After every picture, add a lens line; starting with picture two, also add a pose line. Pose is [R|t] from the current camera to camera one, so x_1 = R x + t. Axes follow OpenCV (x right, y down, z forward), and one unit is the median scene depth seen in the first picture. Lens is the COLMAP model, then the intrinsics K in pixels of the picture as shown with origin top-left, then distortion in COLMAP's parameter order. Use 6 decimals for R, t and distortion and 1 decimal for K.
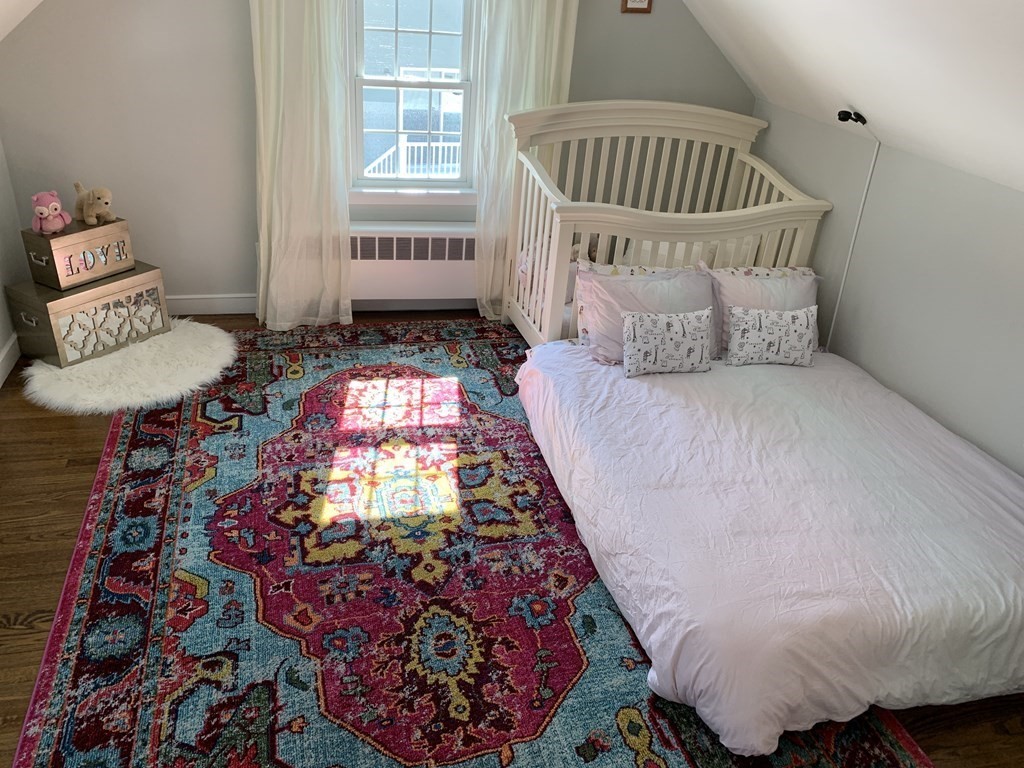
lens RADIAL K [[774.9, 0, 500.1], [0, 774.9, 384.9], [0, 0, 1]] dist [0.080806, -0.153257]
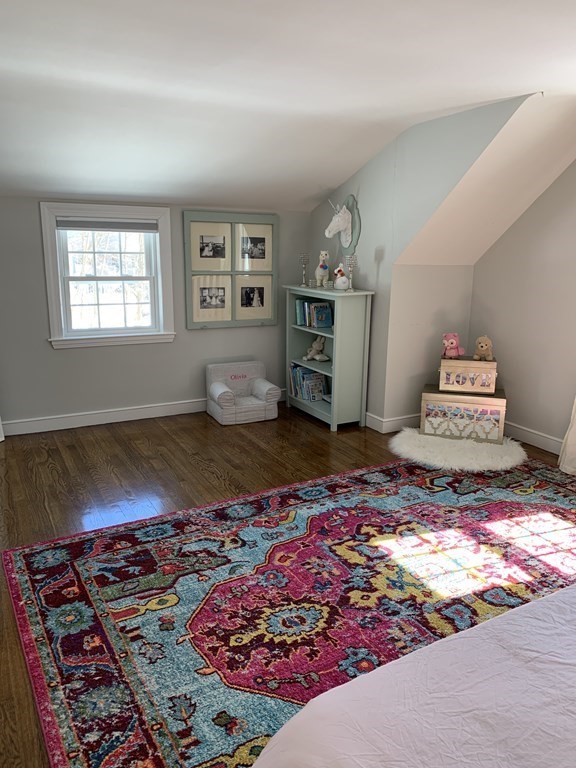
lens RADIAL K [[581.2, 0, 296.4], [0, 581.2, 382.5], [0, 0, 1]] dist [0.080806, -0.153257]
pose [[0.271633, 0.165628, -0.948042, 0.649836], [-0.460227, 0.887498, 0.023186, -0.033666], [0.845225, 0.430017, 0.317301, 0.439585]]
